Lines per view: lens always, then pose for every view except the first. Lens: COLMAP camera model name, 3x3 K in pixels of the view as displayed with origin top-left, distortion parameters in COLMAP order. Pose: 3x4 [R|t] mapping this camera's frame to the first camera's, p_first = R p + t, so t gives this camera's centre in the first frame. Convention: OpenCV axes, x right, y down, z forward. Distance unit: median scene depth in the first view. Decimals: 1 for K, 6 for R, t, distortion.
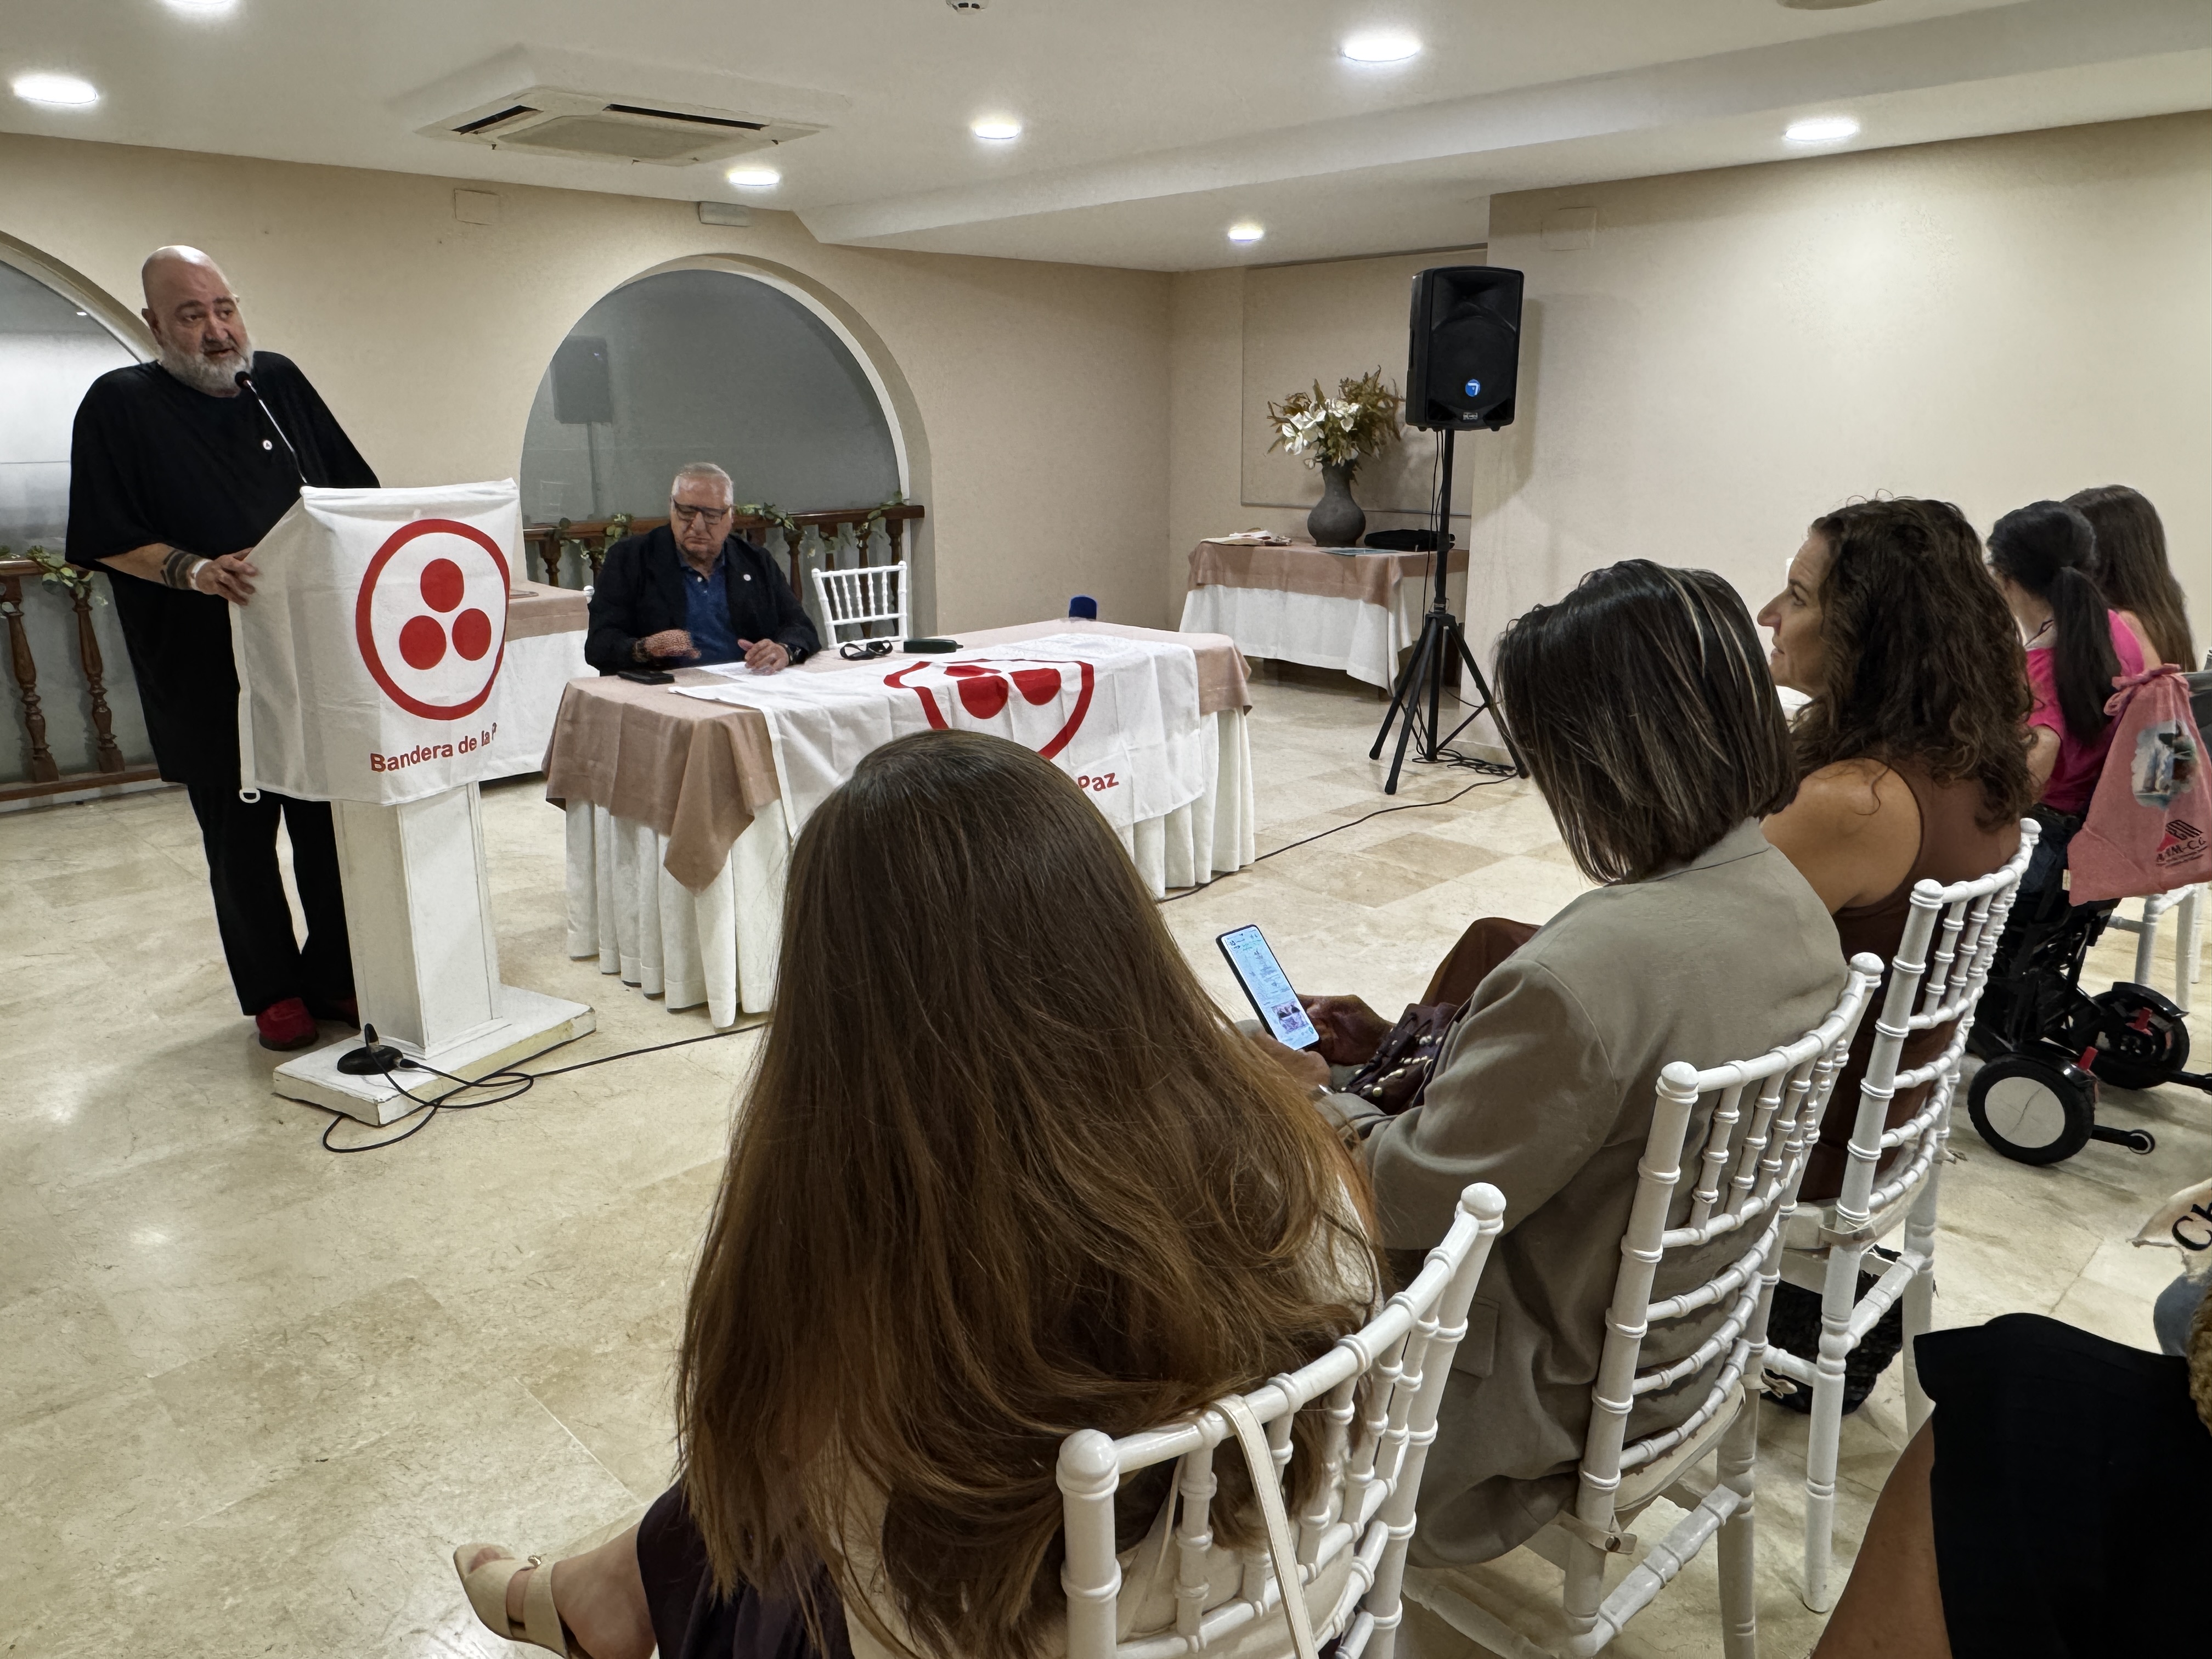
lens RADIAL K [[1613.8, 0, 1106.0], [0, 1613.8, 829.5], [0, 0, 1]] dist [0.033878, -0.066282]
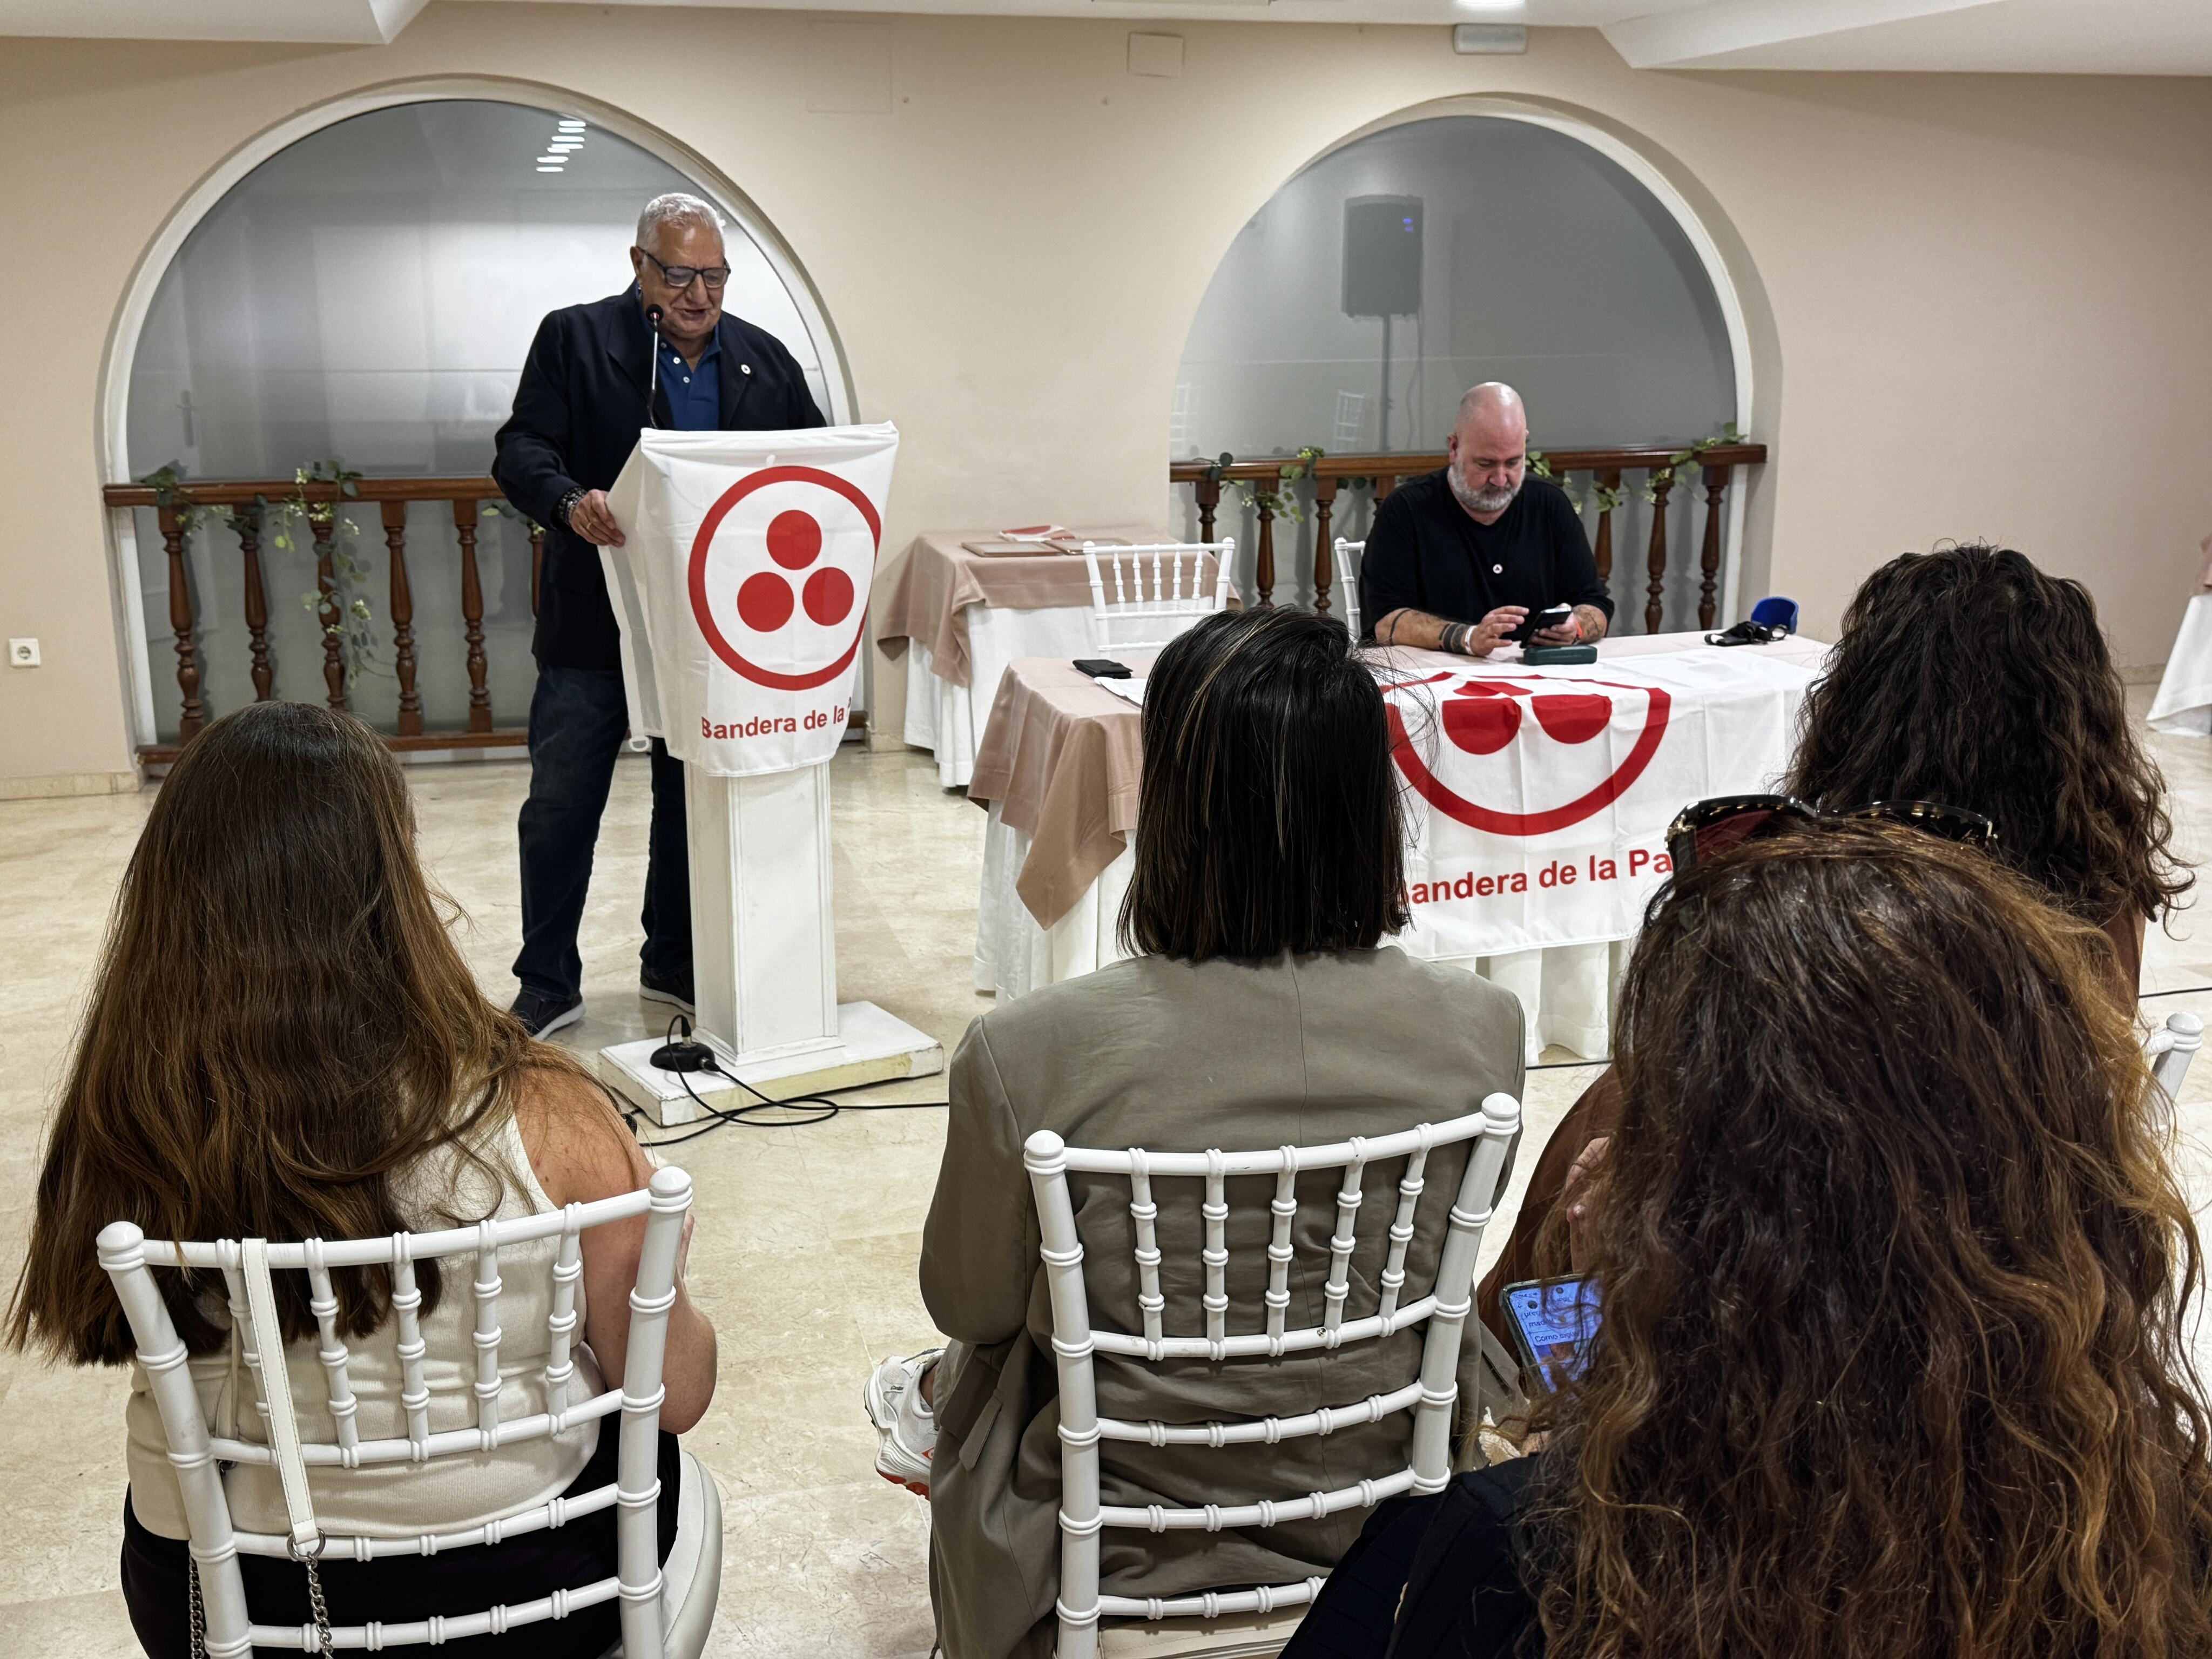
lens RADIAL K [[2501.5, 0, 1117.6], [0, 2501.5, 906.7], [0, 0, 1]] dist [0.075041, -0.003763]
pose [[0.863377, 0.128337, -0.487965, 0.339415], [-0.129299, 0.991093, 0.031888, -0.013427], [0.487711, 0.035562, 0.872280, -0.084694]]
